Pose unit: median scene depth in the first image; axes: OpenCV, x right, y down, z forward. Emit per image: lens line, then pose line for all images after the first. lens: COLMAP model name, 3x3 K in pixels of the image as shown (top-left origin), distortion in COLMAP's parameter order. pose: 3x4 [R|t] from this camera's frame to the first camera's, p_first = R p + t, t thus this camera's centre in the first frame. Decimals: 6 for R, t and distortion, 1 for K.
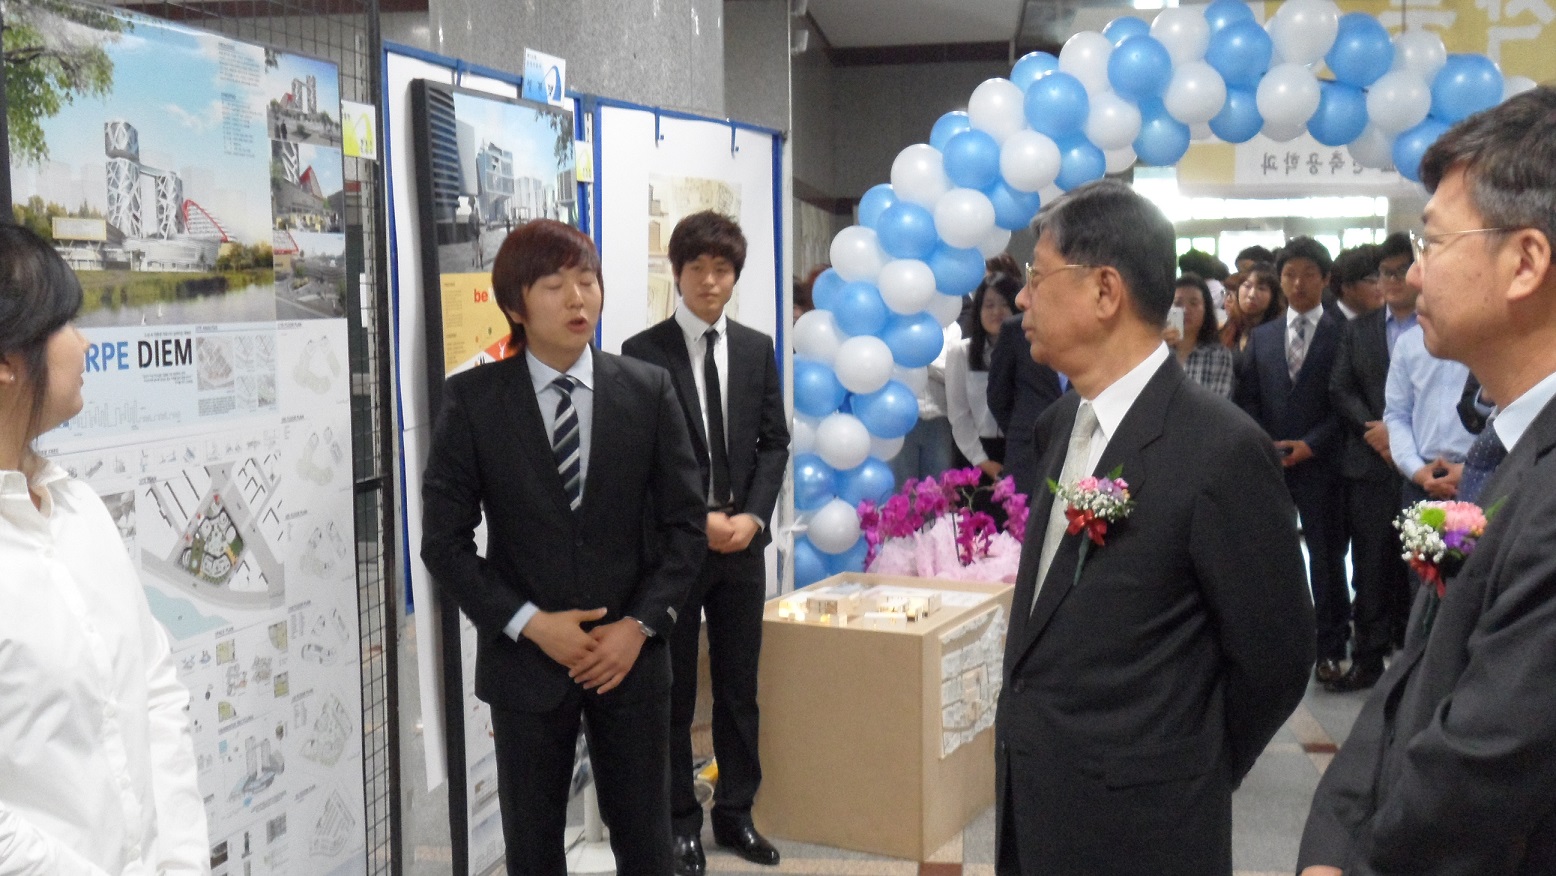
lens RADIAL K [[1668.5, 0, 778.0], [0, 1668.5, 438.0], [0, 0, 1]] dist [0.000625, -0.054613]
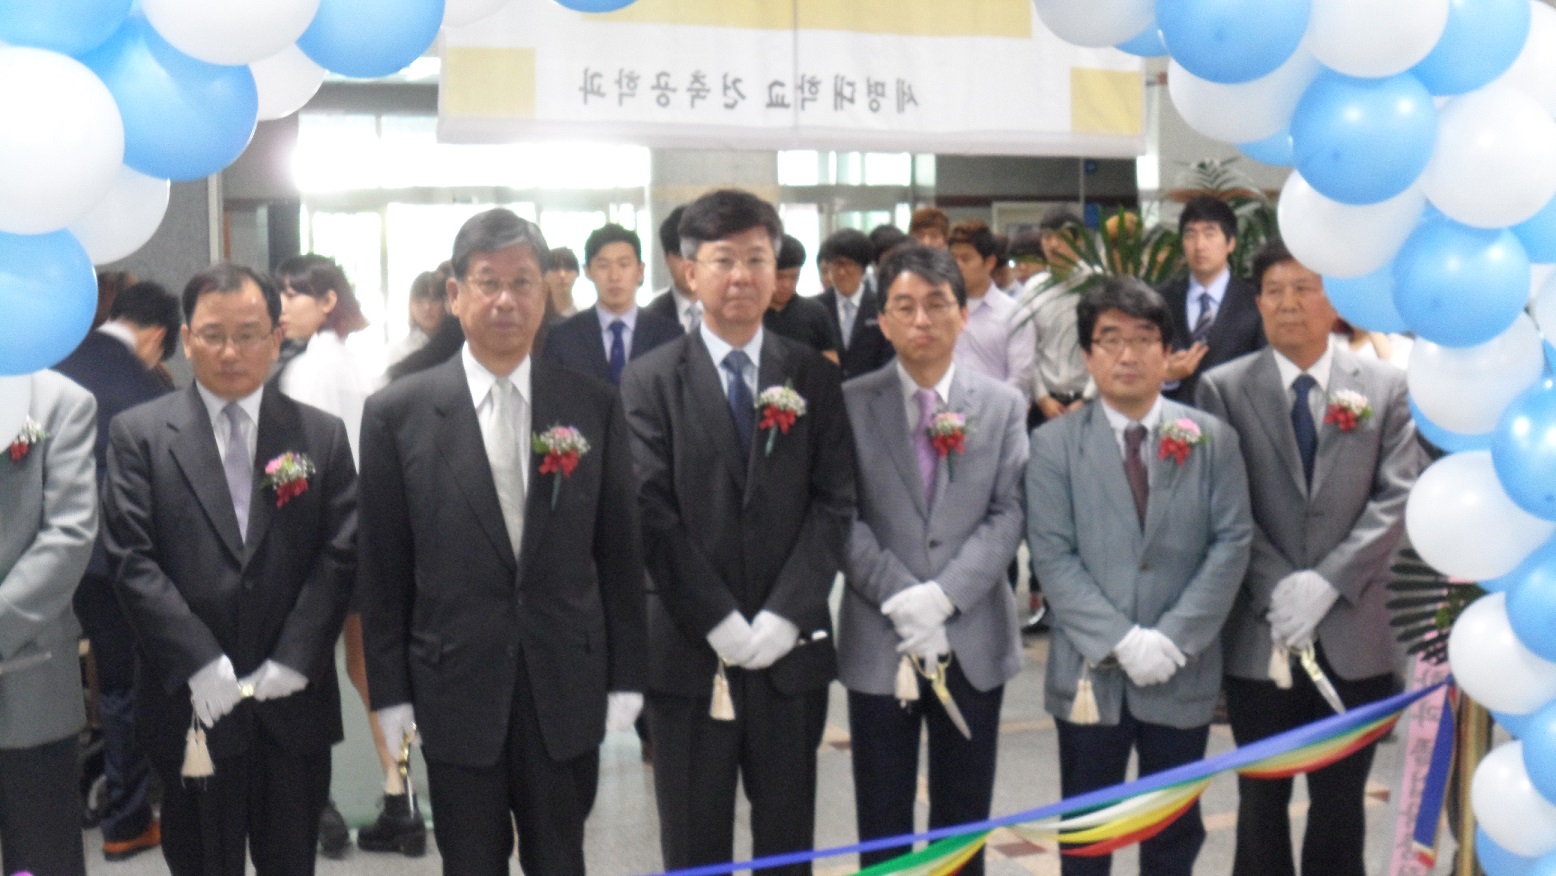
lens RADIAL K [[2054.5, 0, 778.0], [0, 2054.5, 438.0], [0, 0, 1]] dist [-0.005221, -0.005616]
pose [[0.903392, -0.029151, 0.427824, 0.099019], [0.032484, 0.999472, -0.000491, -0.094043], [-0.427583, 0.014341, 0.903862, 0.790991]]
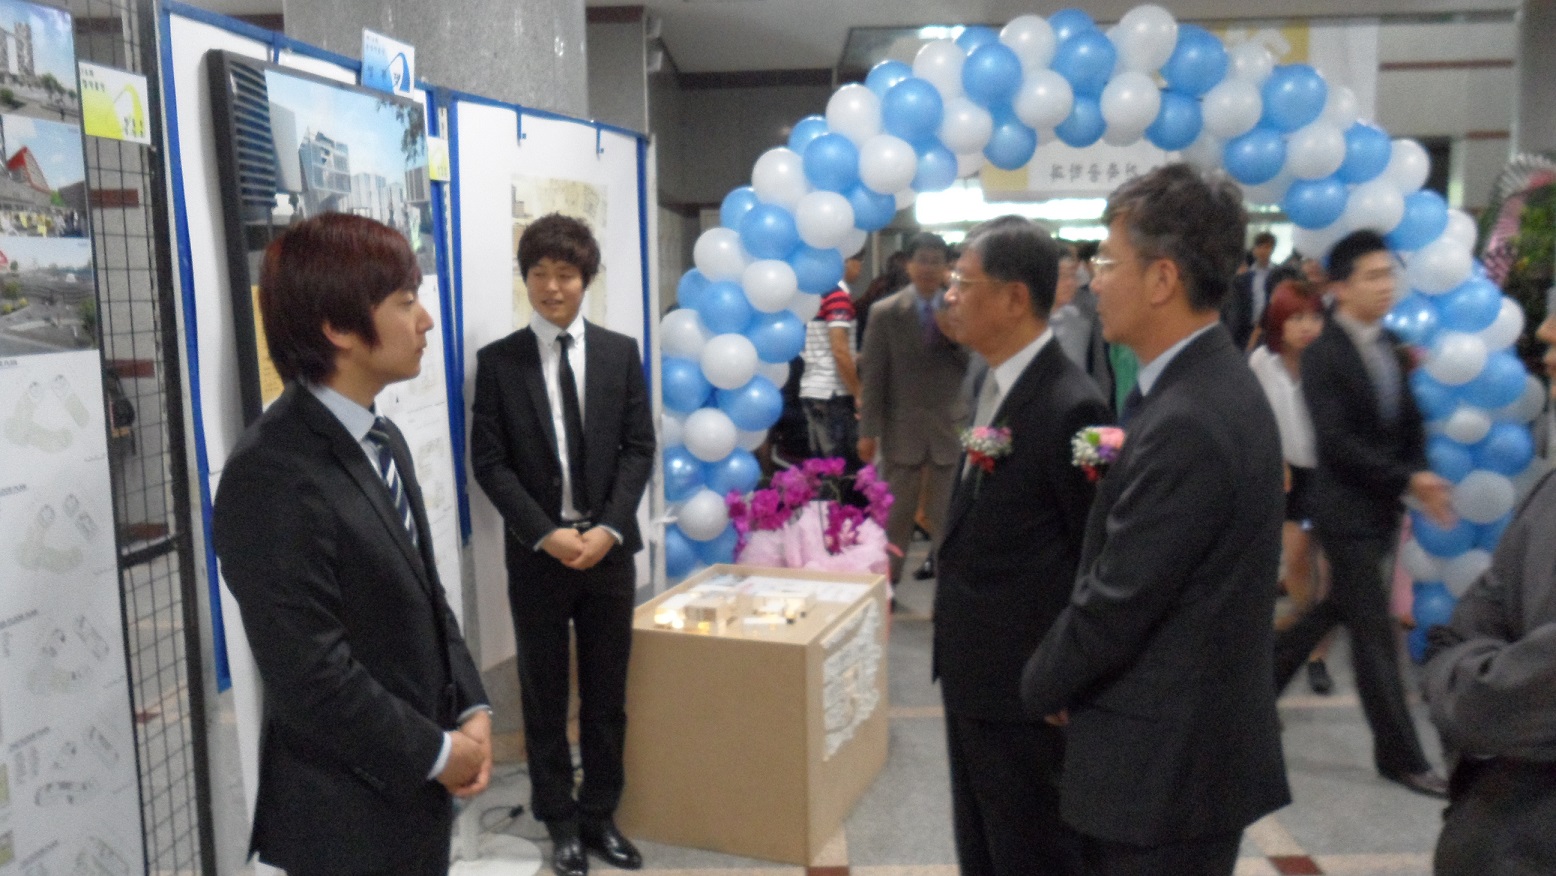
lens RADIAL K [[1282.9, 0, 778.0], [0, 1282.9, 438.0], [0, 0, 1]] dist [-0.016328, 0.037213]
pose [[0.993824, -0.020483, 0.109057, -0.009180], [0.016546, 0.999182, 0.036889, -0.035002], [-0.109723, -0.034857, 0.993351, 0.279378]]
